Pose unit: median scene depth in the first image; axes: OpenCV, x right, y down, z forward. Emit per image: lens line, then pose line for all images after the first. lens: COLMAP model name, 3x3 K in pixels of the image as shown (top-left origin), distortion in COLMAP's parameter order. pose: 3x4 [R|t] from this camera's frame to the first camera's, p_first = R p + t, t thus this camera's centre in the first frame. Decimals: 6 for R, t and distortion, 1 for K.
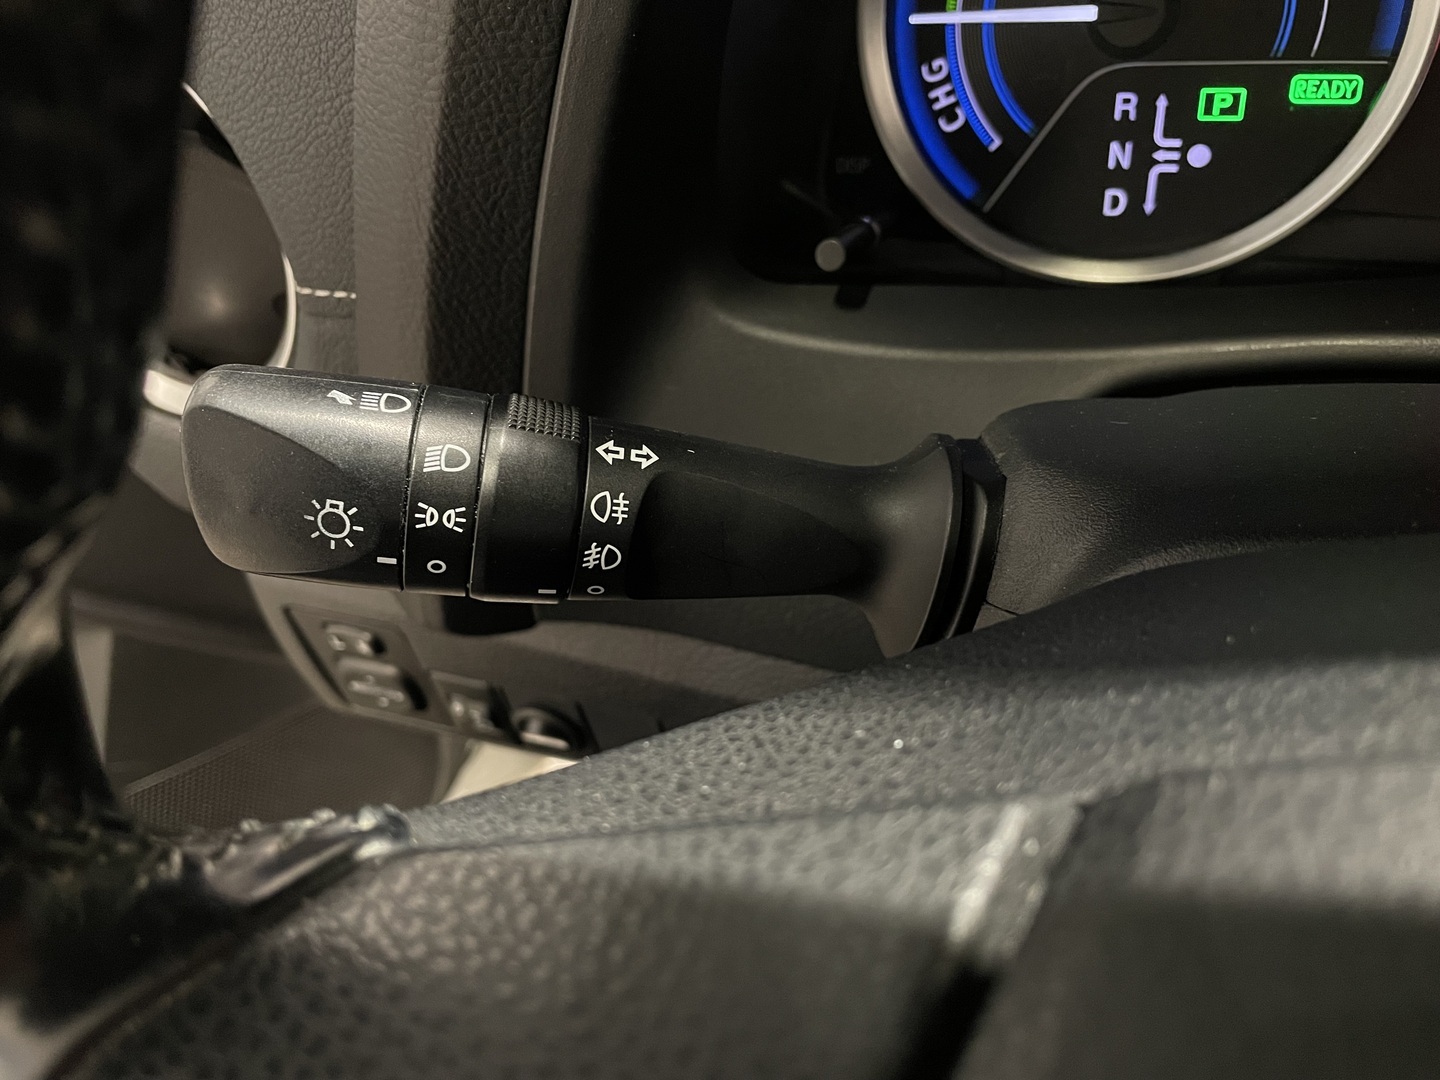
lens RADIAL K [[1141.6, 0, 713.6], [0, 1141.6, 542.3], [0, 0, 1]] dist [0.096396, -0.156909]
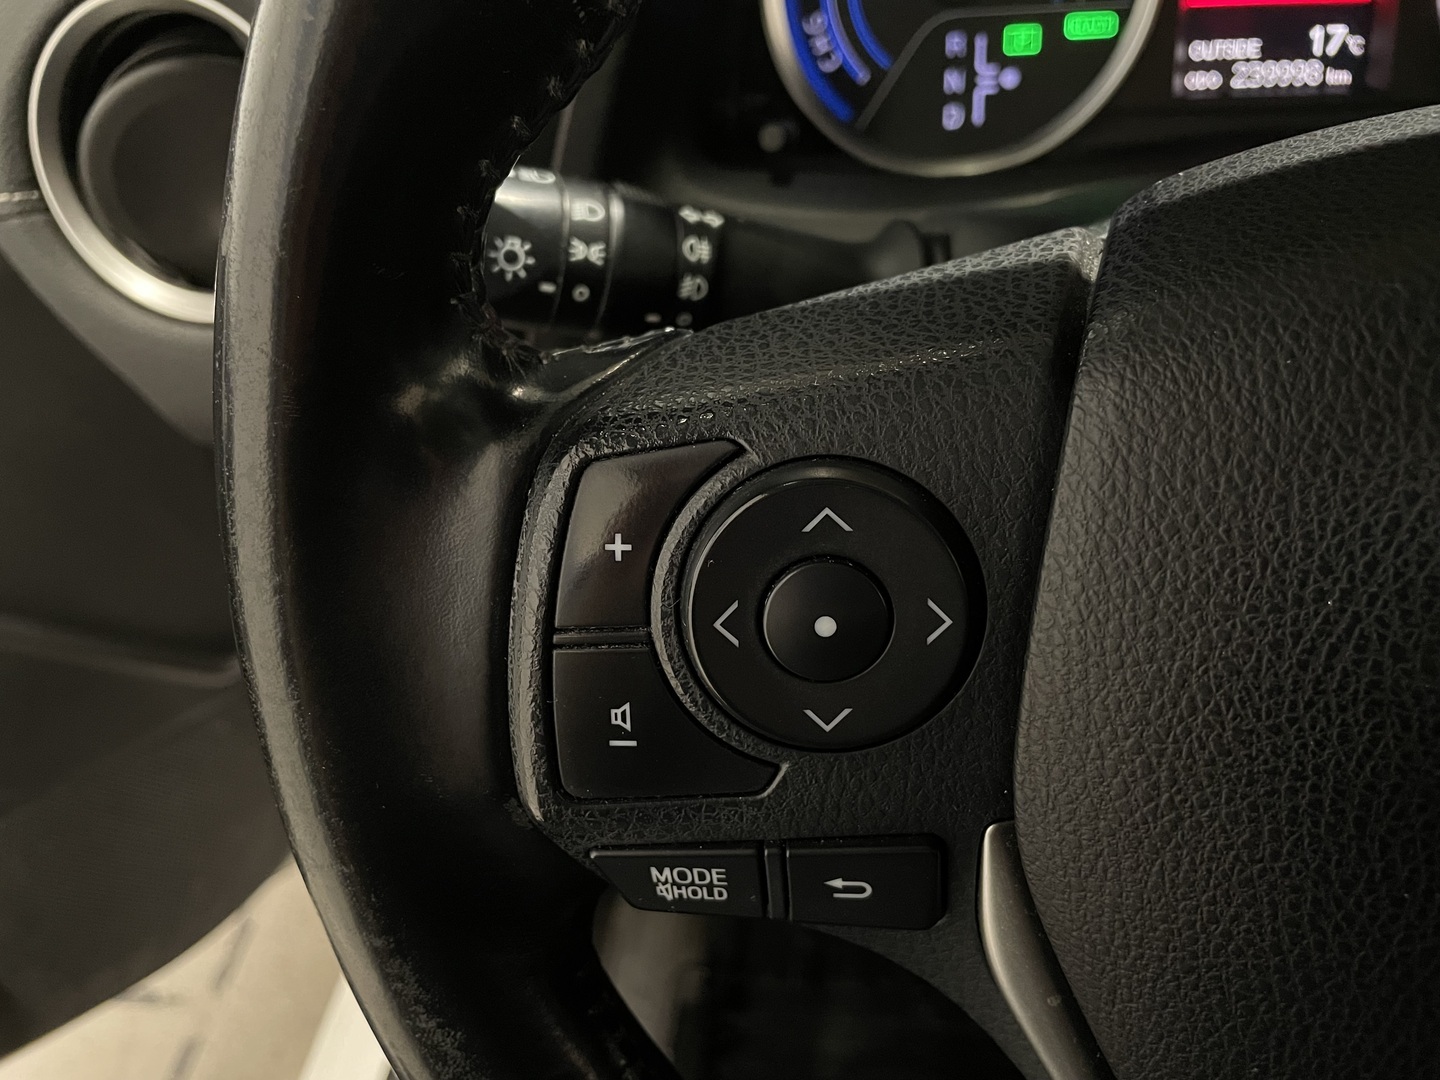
lens RADIAL K [[1141.6, 0, 713.6], [0, 1141.6, 542.3], [0, 0, 1]] dist [0.096396, -0.156909]
pose [[0.974450, -0.081795, 0.209183, -0.267442], [0.099616, 0.992111, -0.076109, 0.294048], [-0.201307, 0.095002, 0.974910, -0.234858]]
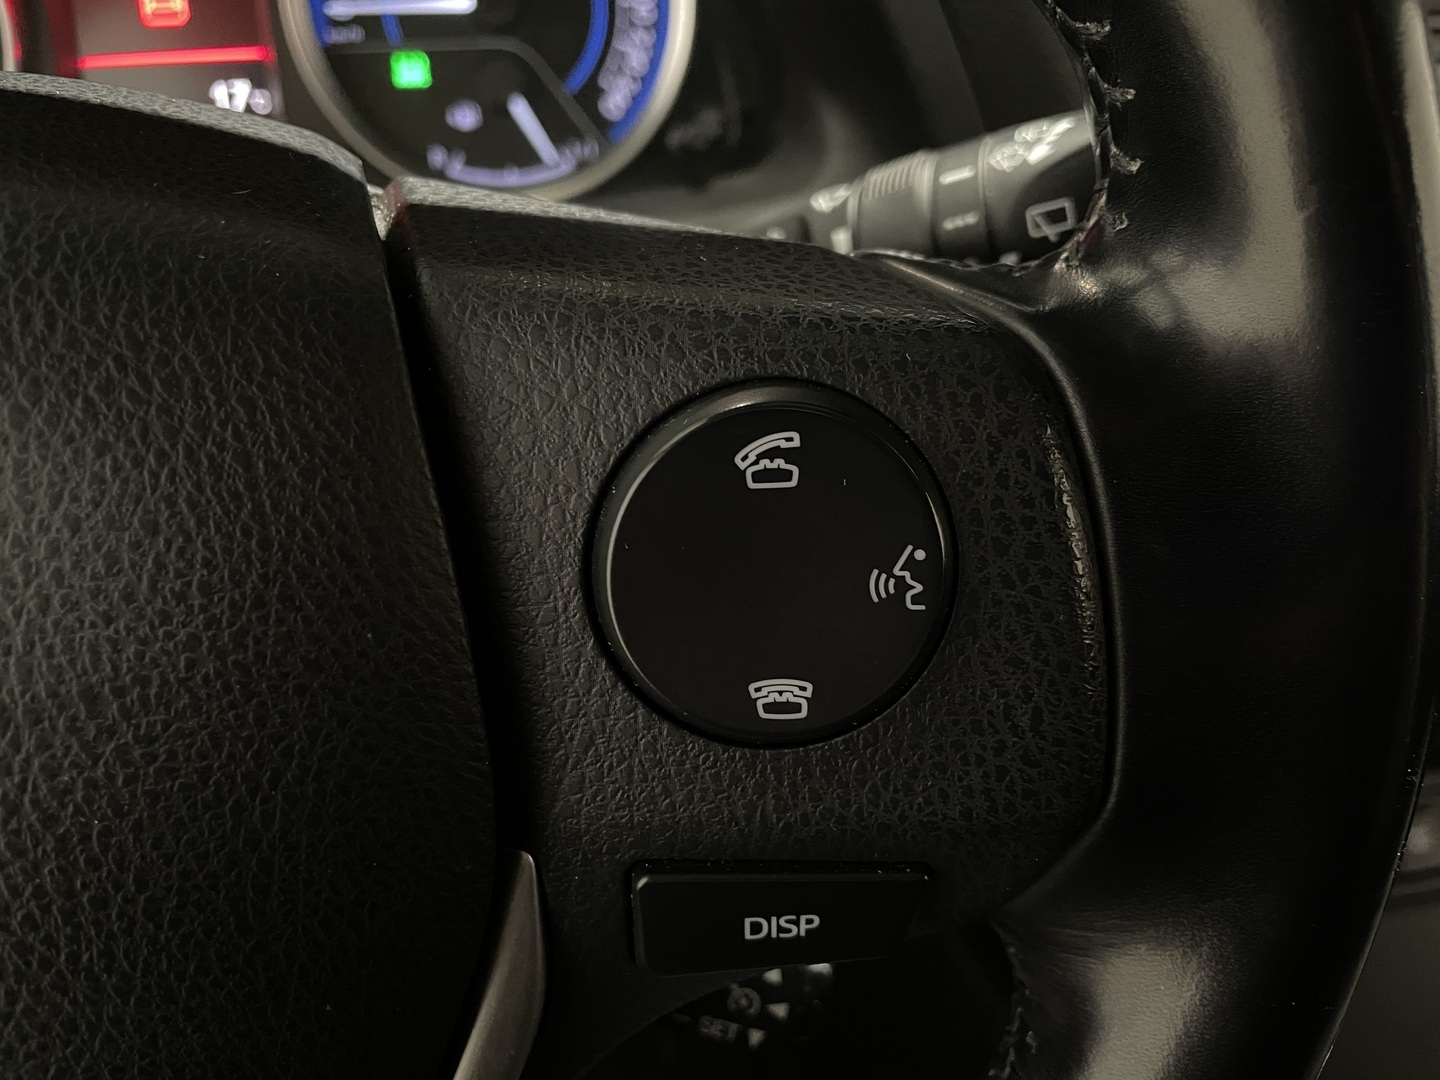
lens RADIAL K [[1141.6, 0, 713.6], [0, 1141.6, 542.3], [0, 0, 1]] dist [0.096396, -0.156909]
pose [[0.863808, -0.150796, 0.480725, 0.521233], [0.231067, 0.966466, -0.112035, 0.461256], [-0.447709, 0.207856, 0.869685, -0.435926]]
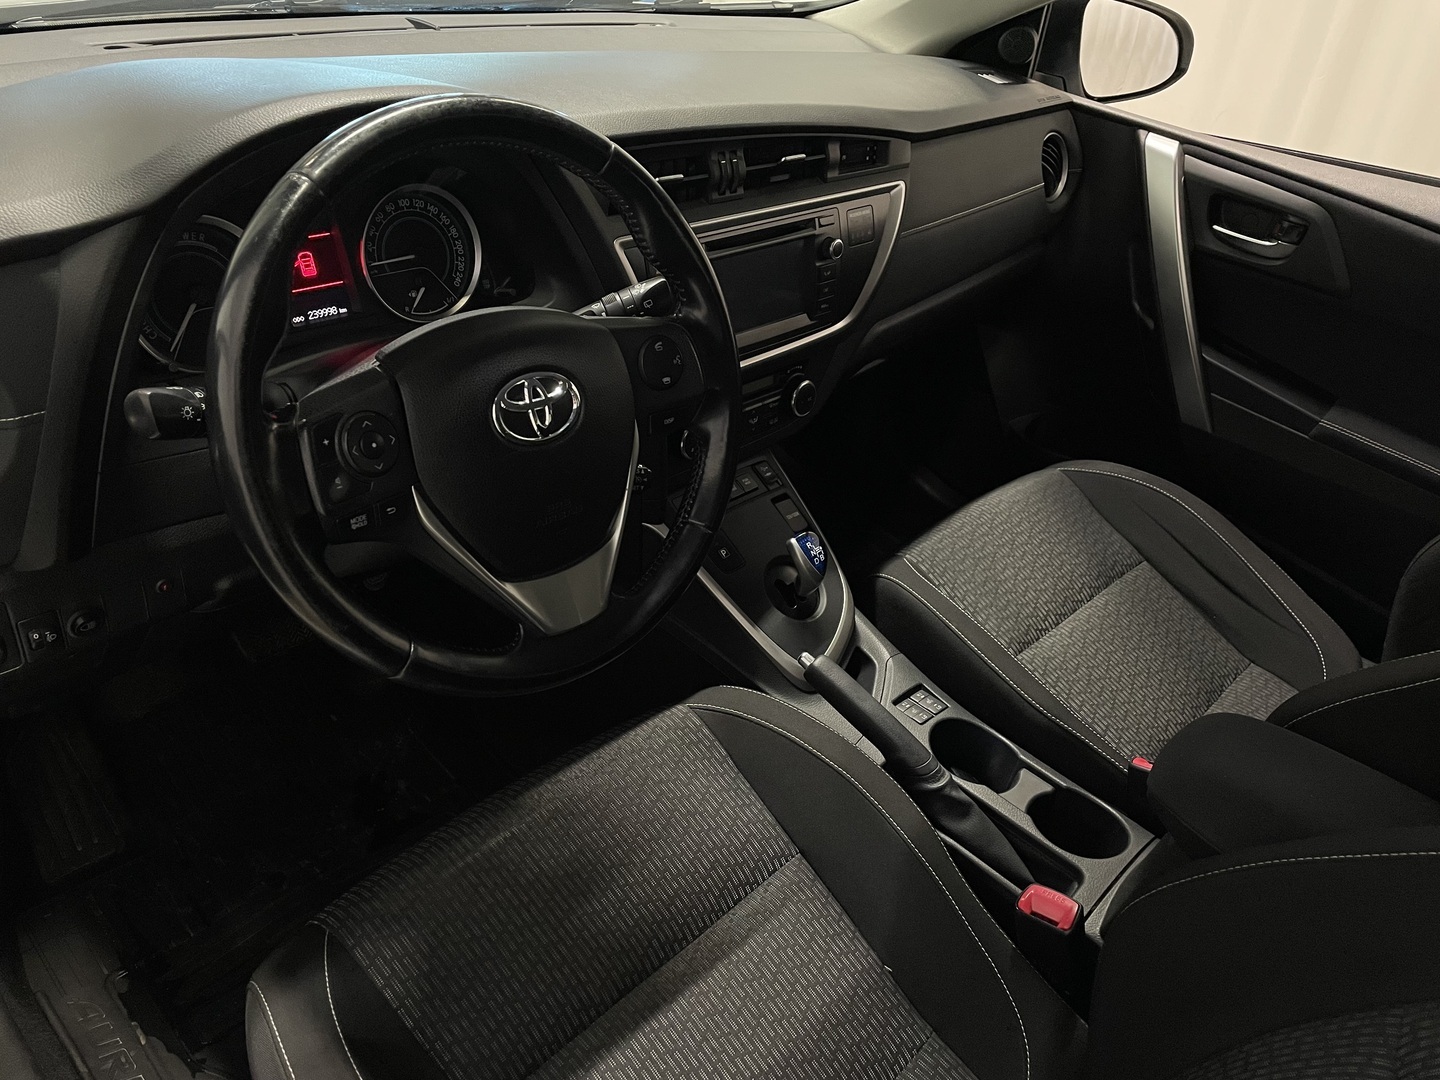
lens RADIAL K [[1149.2, 0, 720.0], [0, 1149.2, 540.0], [0, 0, 1]] dist [0.127914, -0.142846]
pose [[0.399076, -0.316025, 0.860736, -2.292944], [0.512418, 0.855325, 0.076458, 0.705457], [-0.760372, 0.410544, 0.503277, -1.671142]]
